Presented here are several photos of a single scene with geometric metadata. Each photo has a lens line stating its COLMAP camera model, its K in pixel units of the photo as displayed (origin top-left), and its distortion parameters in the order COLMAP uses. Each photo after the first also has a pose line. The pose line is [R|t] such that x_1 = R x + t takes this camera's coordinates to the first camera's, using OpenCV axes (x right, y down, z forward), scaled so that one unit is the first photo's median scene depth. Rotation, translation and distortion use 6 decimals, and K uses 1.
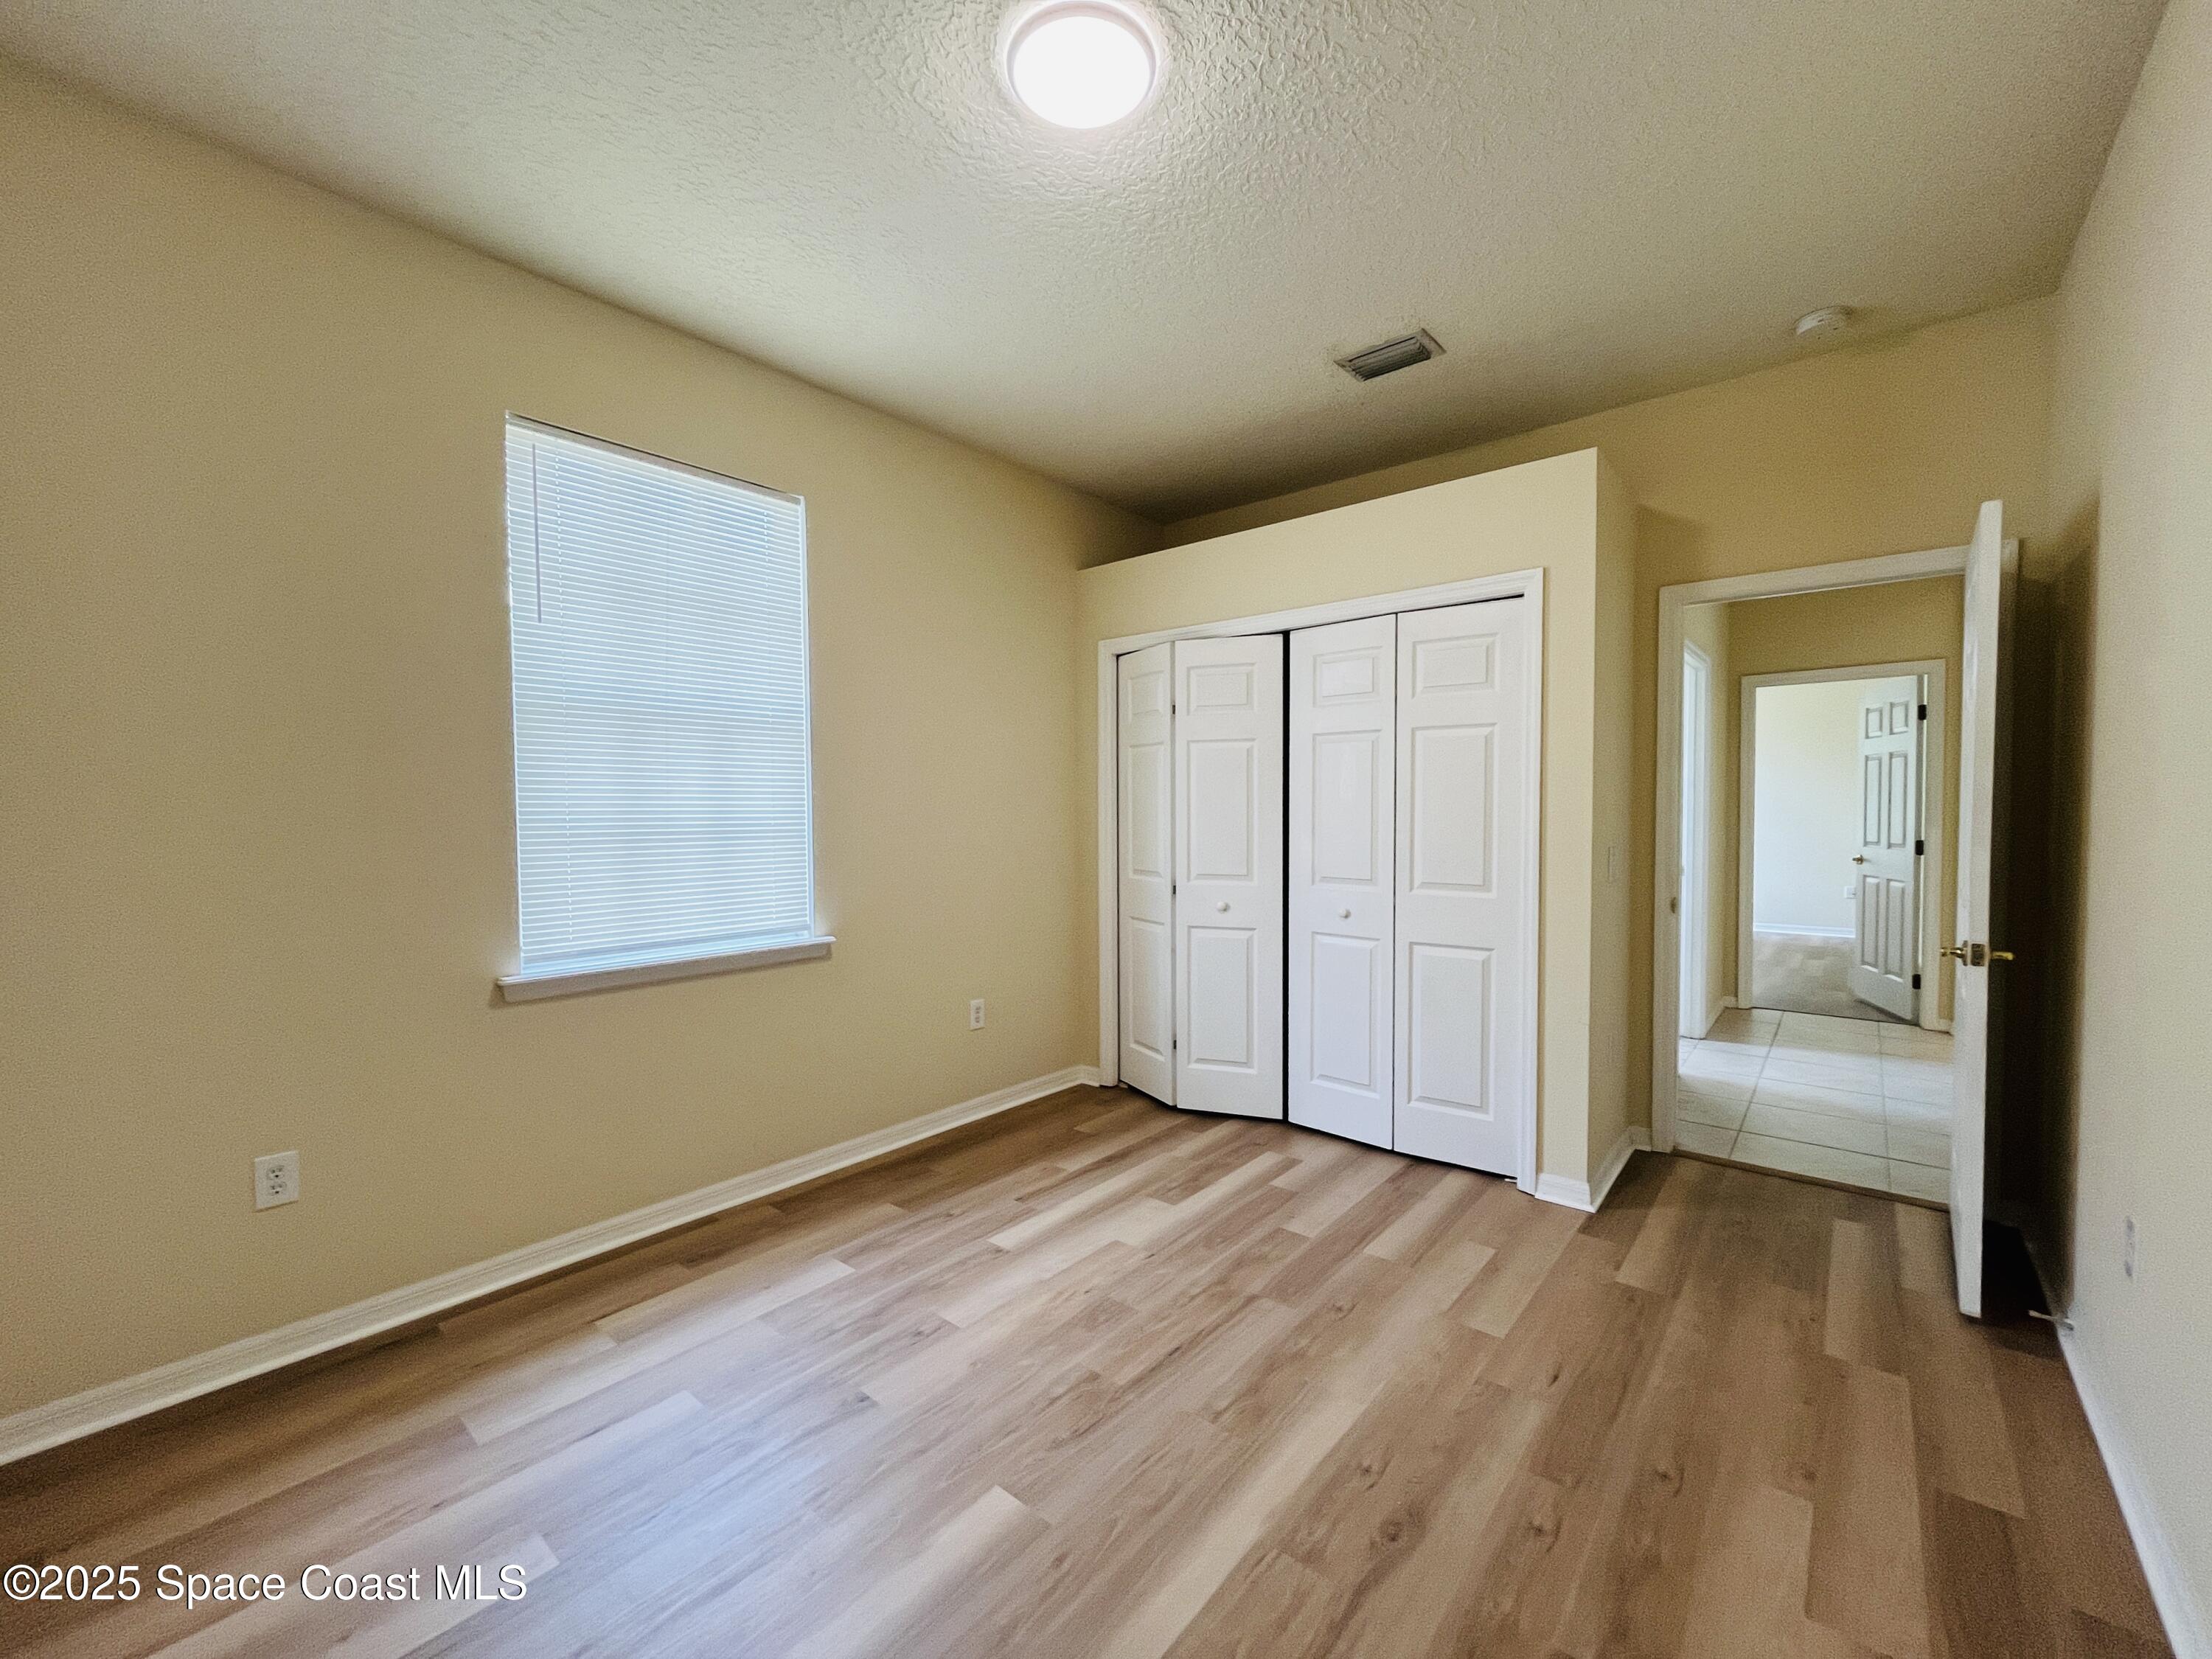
lens RADIAL K [[890.7, 0, 1105.5], [0, 890.7, 837.7], [0, 0, 1]] dist [0.001154, 0.000471]
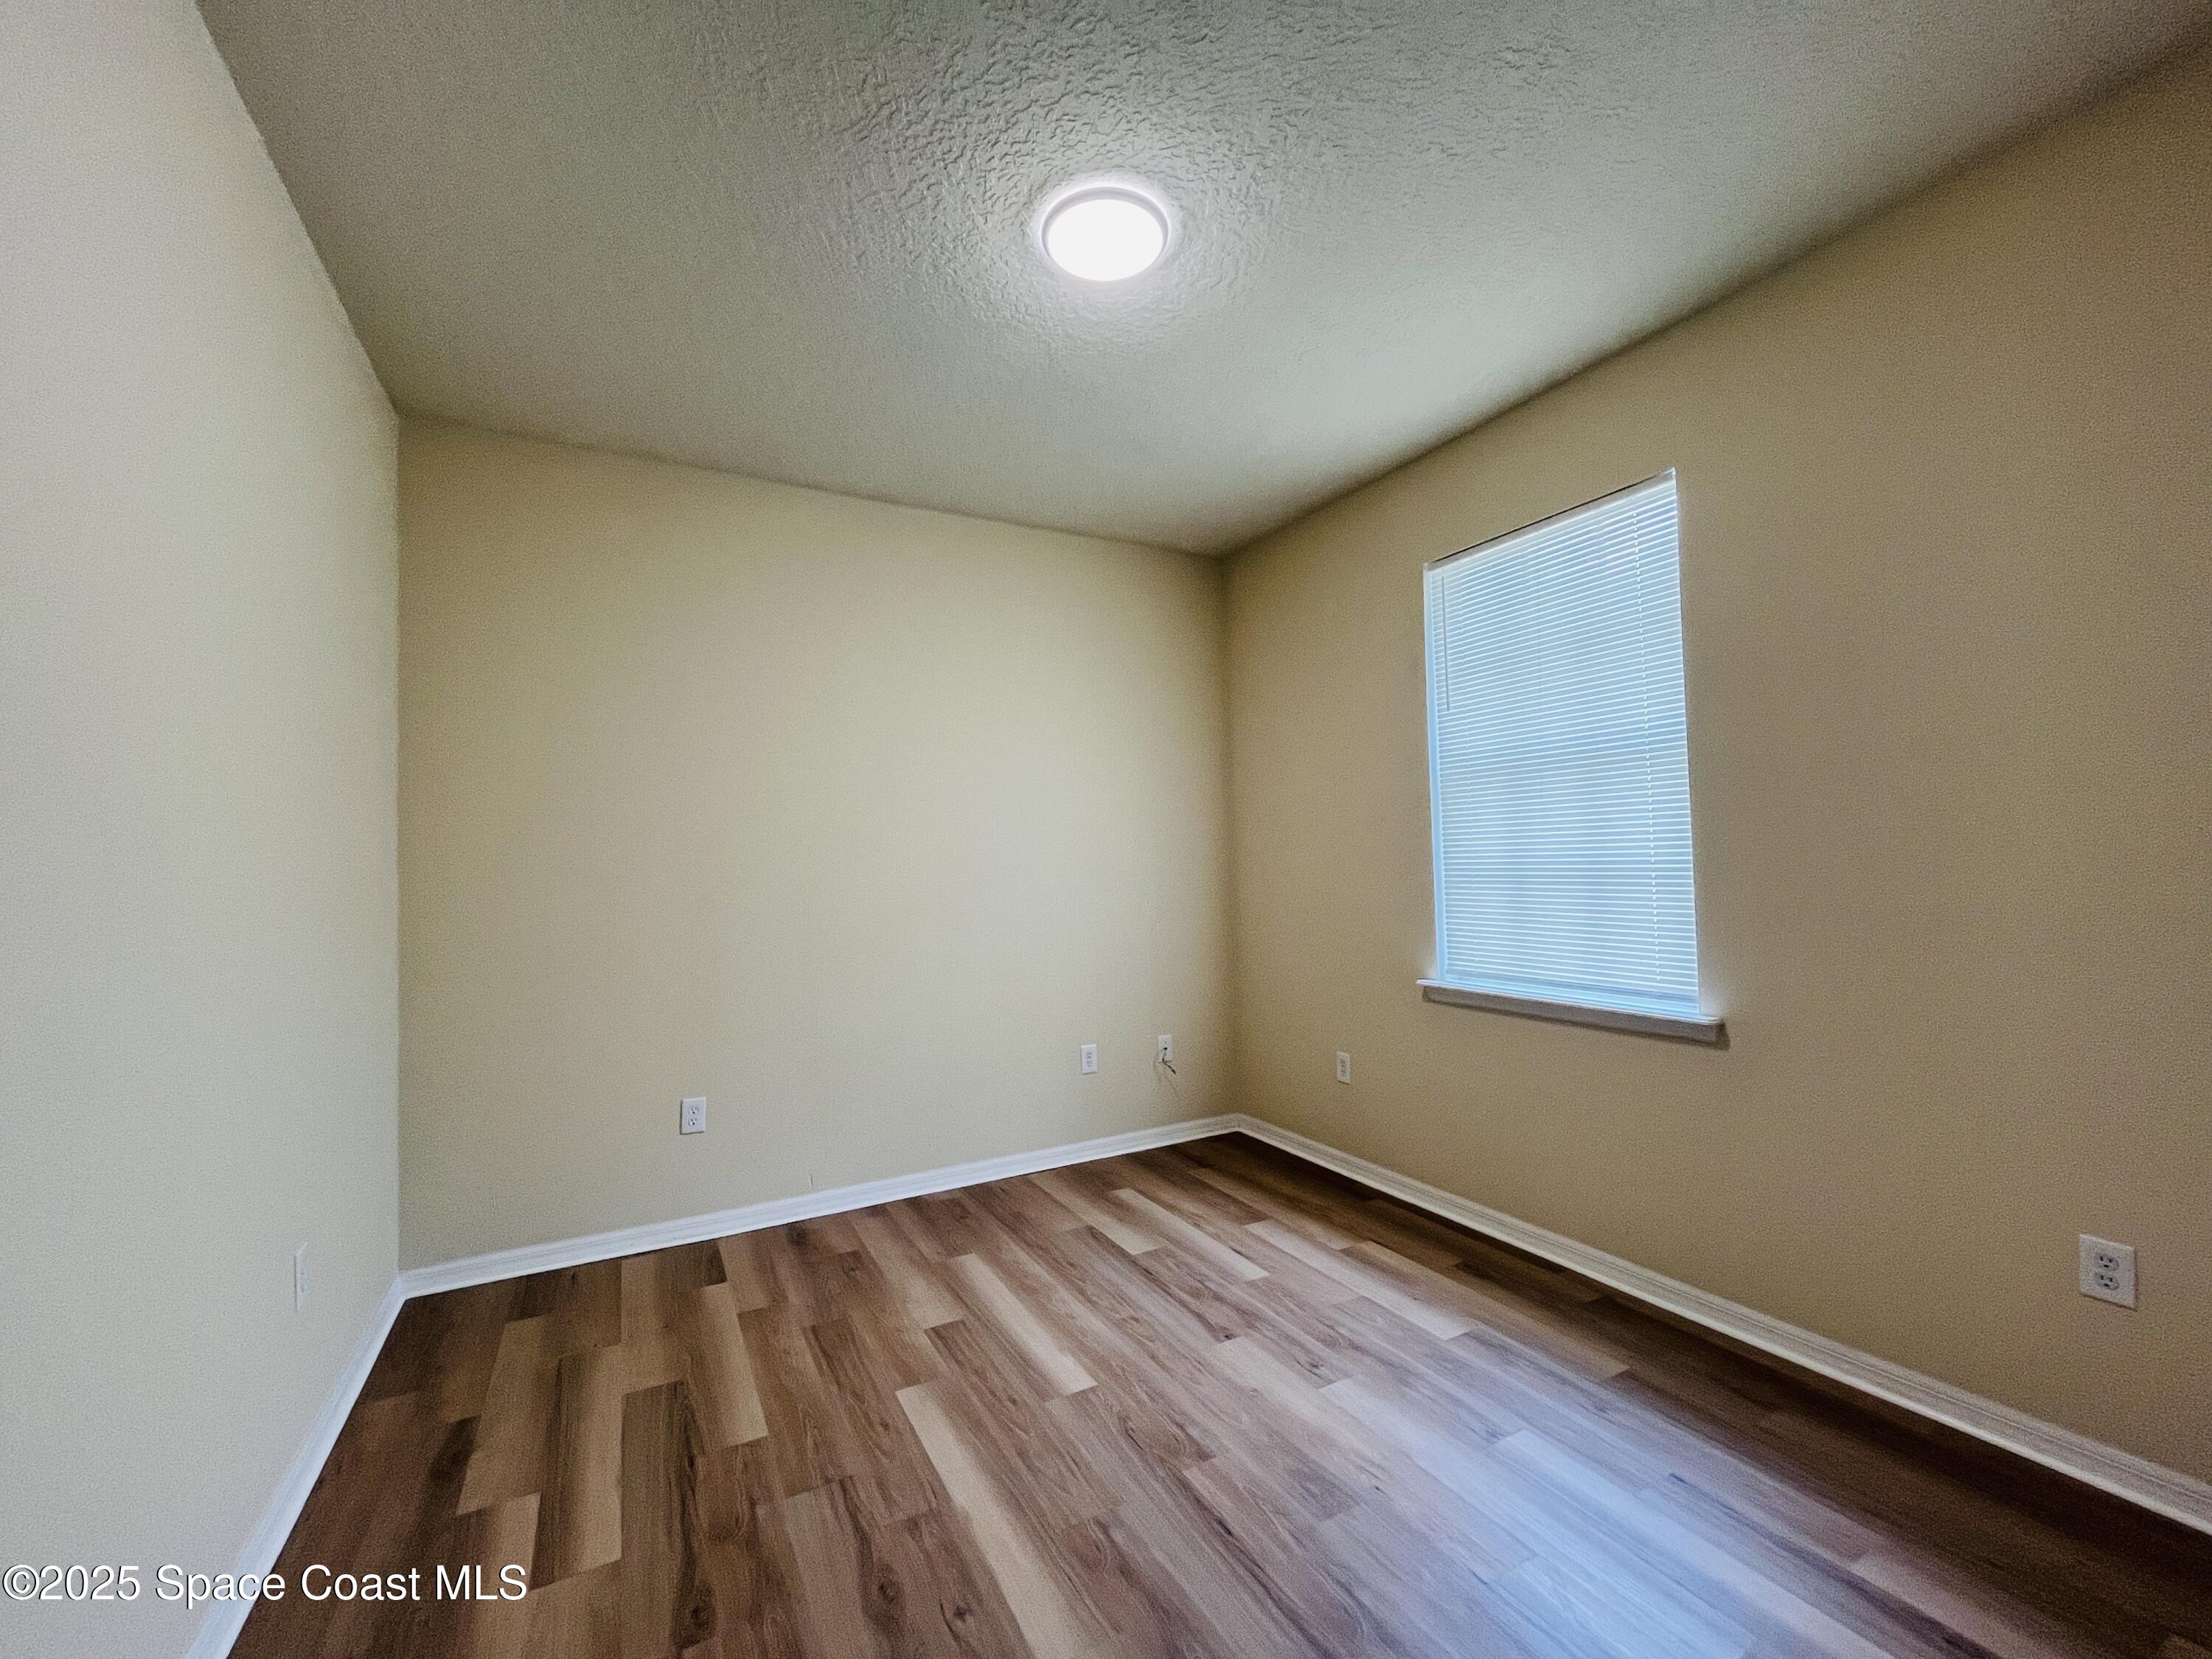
lens RADIAL K [[890.7, 0, 1105.5], [0, 890.7, 837.7], [0, 0, 1]] dist [0.001154, 0.000471]
pose [[-0.357602, -0.014127, -0.933767, 0.849358], [-0.005214, 0.999900, -0.013131, -0.042180], [0.933859, 0.000173, -0.357640, 1.139193]]
